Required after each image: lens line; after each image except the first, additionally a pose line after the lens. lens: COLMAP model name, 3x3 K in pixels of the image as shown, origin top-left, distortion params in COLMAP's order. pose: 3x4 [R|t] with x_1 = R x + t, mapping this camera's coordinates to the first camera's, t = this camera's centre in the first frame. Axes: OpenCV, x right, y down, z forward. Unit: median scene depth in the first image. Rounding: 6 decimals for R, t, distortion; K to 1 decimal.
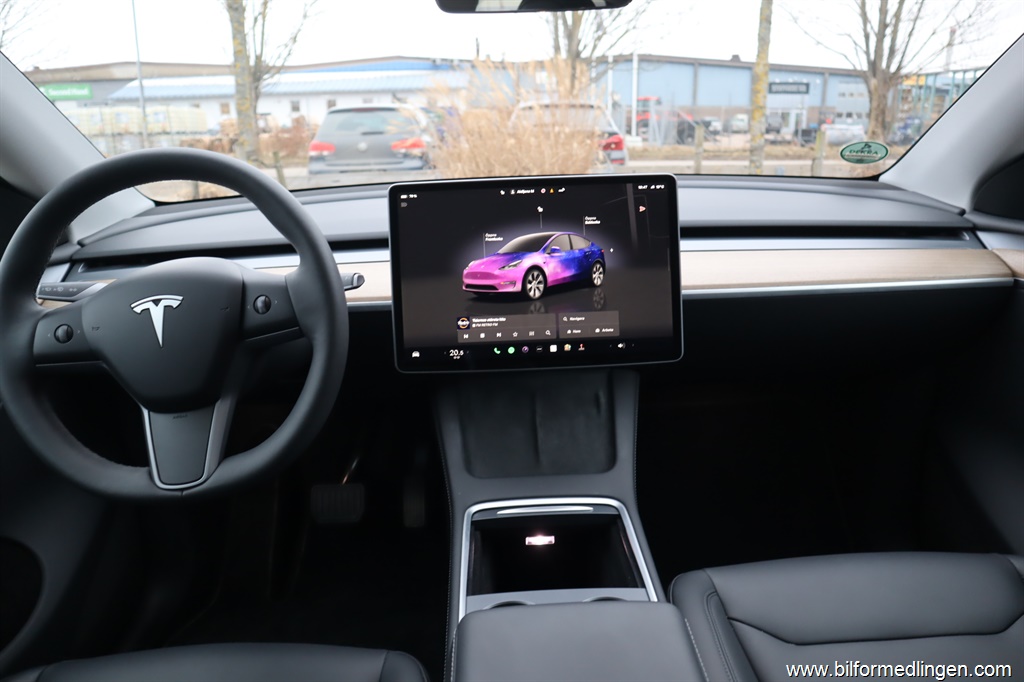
lens RADIAL K [[740.5, 0, 512.0], [0, 740.5, 341.0], [0, 0, 1]] dist [-0.118387, 0.086385]
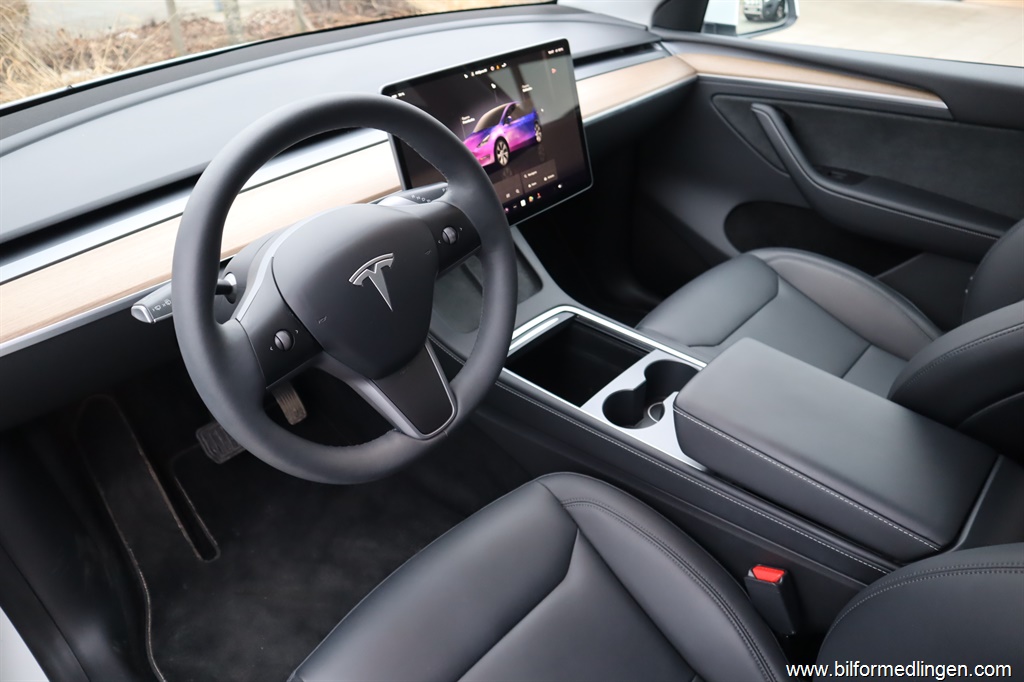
lens RADIAL K [[724.8, 0, 512.0], [0, 724.8, 341.0], [0, 0, 1]] dist [-0.123712, 0.082927]
pose [[0.703661, -0.387040, 0.595871, -0.735643], [0.209032, 0.914271, 0.347008, -0.193912], [-0.679093, -0.119620, 0.724240, 0.146503]]
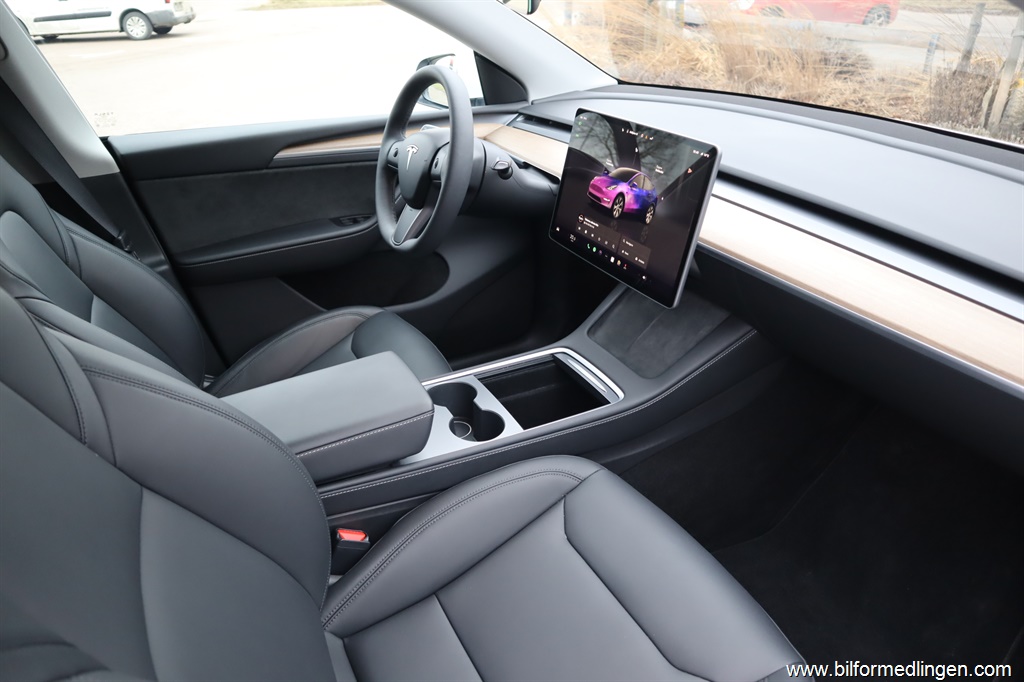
lens RADIAL K [[724.8, 0, 512.0], [0, 724.8, 341.0], [0, 0, 1]] dist [-0.123712, 0.082927]
pose [[0.433561, 0.443817, -0.784252, 1.022037], [-0.260432, 0.894879, 0.362446, -0.270999], [0.862670, 0.047102, 0.503568, 0.231875]]
